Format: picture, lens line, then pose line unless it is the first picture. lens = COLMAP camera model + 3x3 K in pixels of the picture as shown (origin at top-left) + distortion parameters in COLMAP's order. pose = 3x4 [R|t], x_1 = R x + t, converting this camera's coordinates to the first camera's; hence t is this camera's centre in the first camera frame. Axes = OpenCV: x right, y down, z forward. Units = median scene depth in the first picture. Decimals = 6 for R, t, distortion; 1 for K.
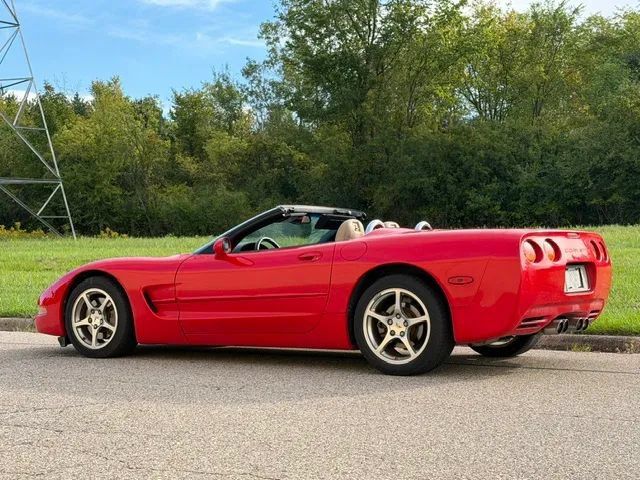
lens RADIAL K [[1195.0, 0, 318.7], [0, 1195.0, 229.6], [0, 0, 1]] dist [0.081999, 0.266187]
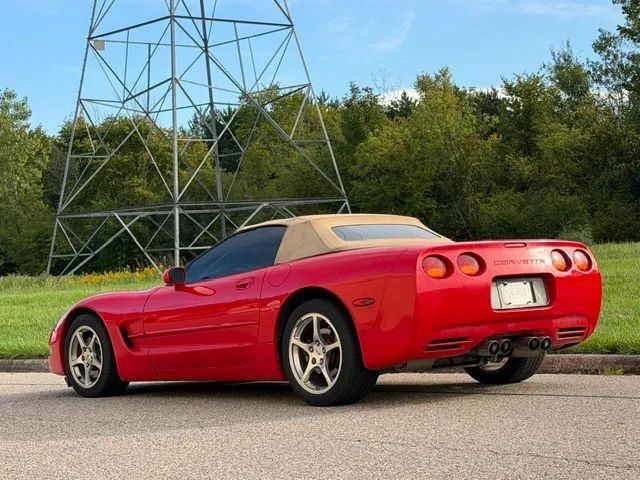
lens RADIAL K [[1445.1, 0, 320.0], [0, 1445.1, 240.0], [0, 0, 1]] dist [0.164077, 0.221925]
pose [[0.956592, -0.057821, -0.285635, 0.332666], [0.056950, 0.998312, -0.011362, 0.003992], [0.285810, -0.005398, 0.958271, -0.072671]]
